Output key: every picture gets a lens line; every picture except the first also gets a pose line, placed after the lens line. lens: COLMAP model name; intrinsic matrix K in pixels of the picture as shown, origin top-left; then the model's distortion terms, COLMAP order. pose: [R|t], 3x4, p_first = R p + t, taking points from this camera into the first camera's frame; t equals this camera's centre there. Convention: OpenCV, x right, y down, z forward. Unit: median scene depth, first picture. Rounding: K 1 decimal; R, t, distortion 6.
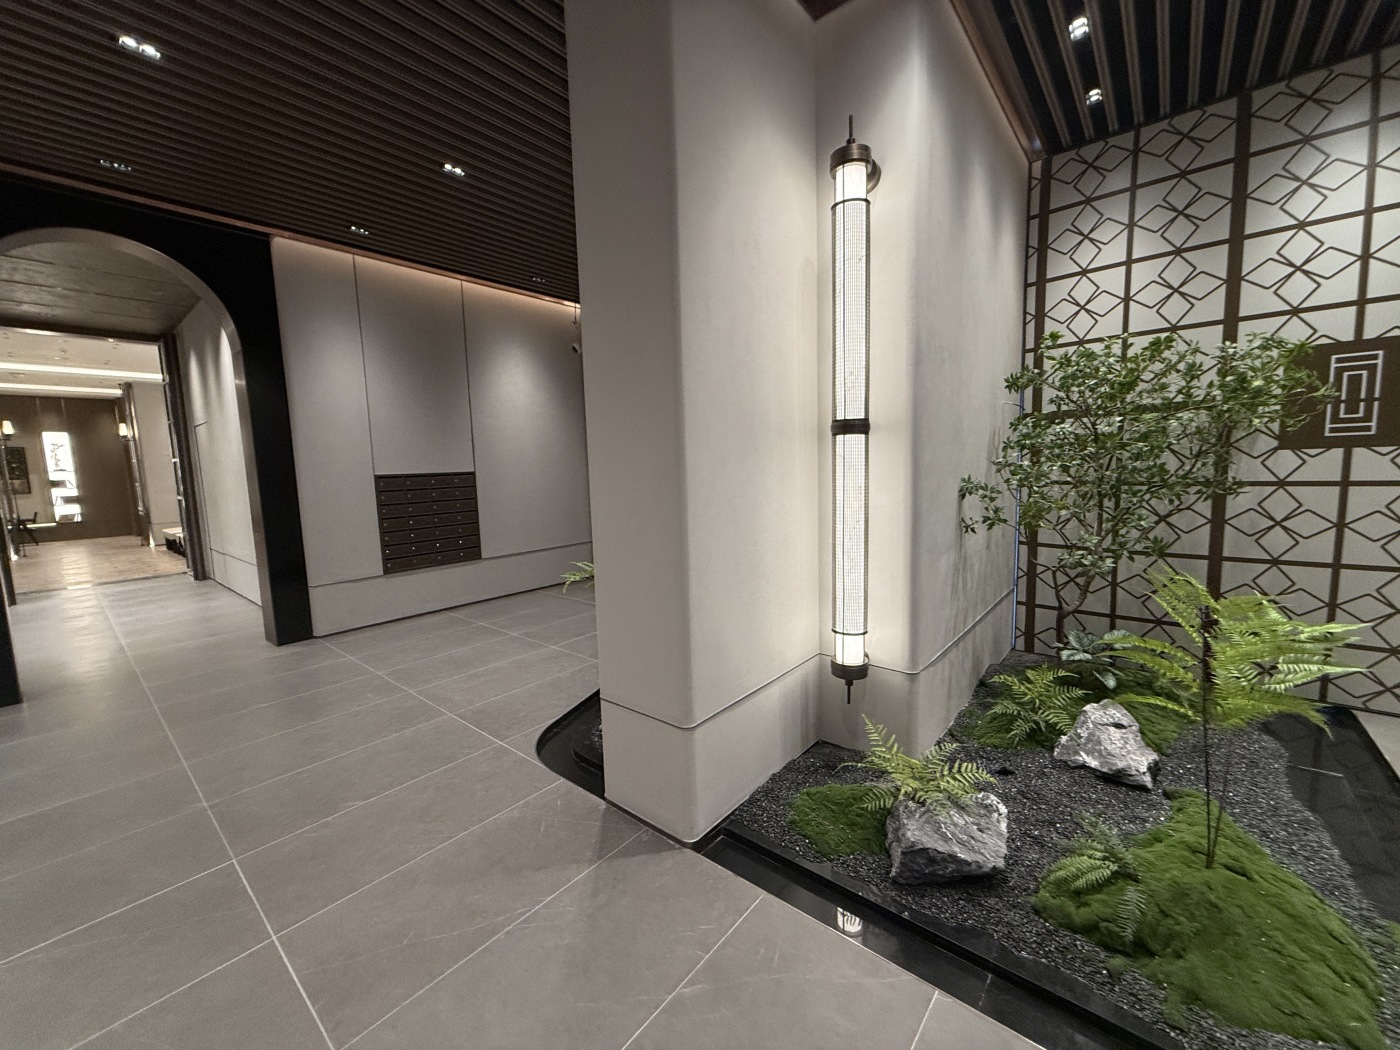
lens RADIAL K [[557.6, 0, 701.7], [0, 557.6, 528.0], [0, 0, 1]] dist [0.000398, 0.000047]
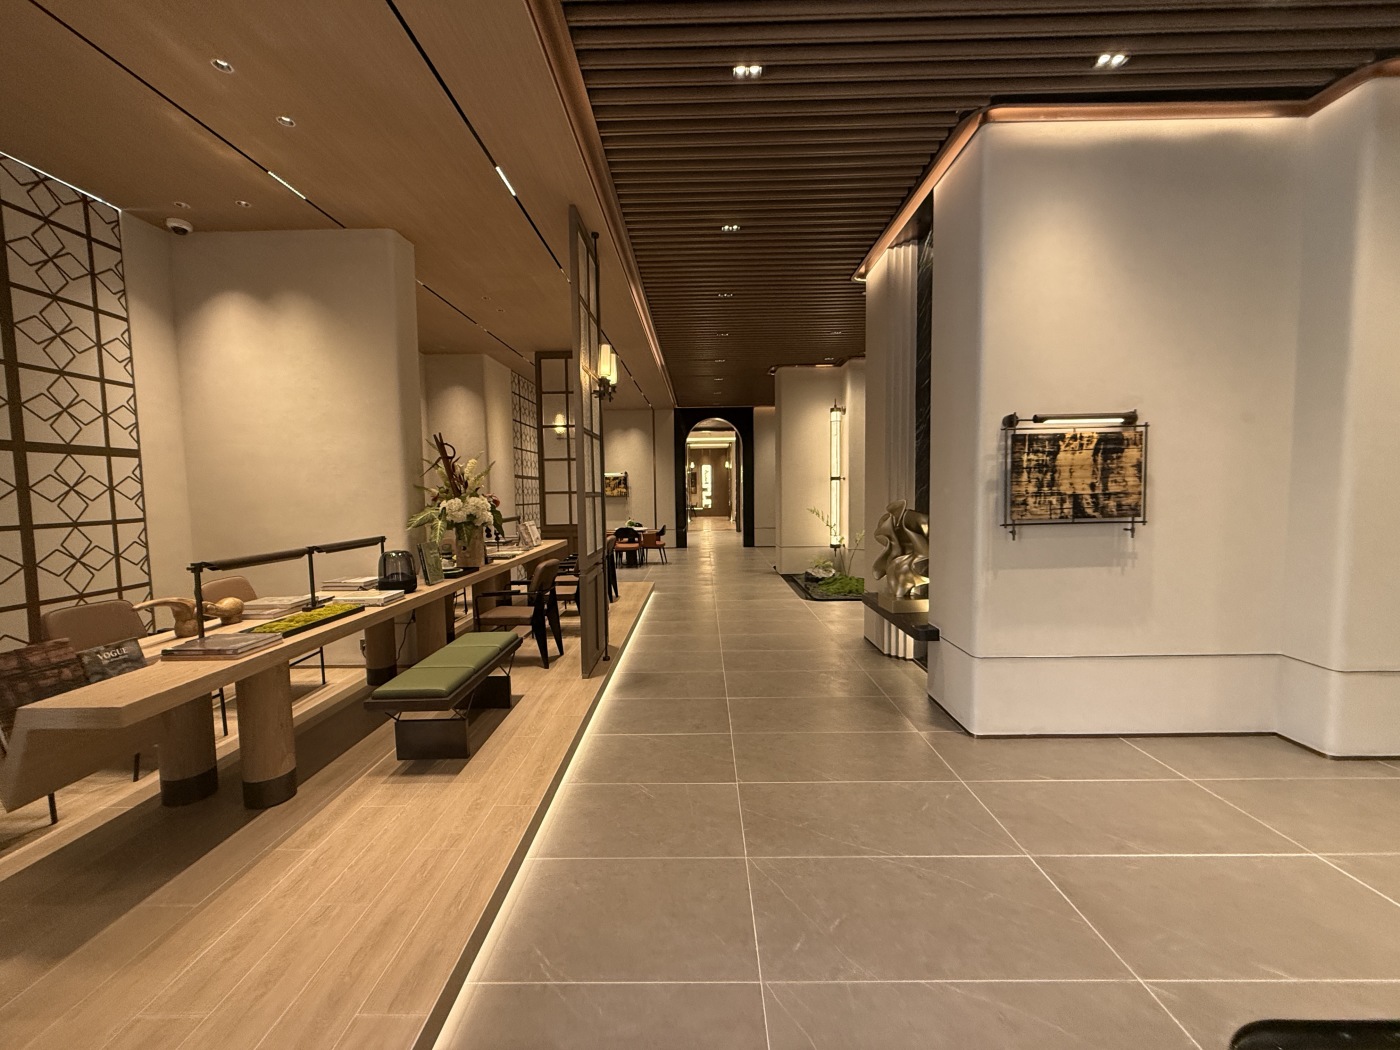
lens RADIAL K [[557.6, 0, 697.3], [0, 557.6, 526.3], [0, 0, 1]] dist [0.000398, 0.000047]
pose [[0.637339, 0.065043, -0.767834, 0.476808], [-0.081388, 0.996540, 0.016860, 0.026899], [0.766274, 0.051747, 0.640427, -0.383384]]
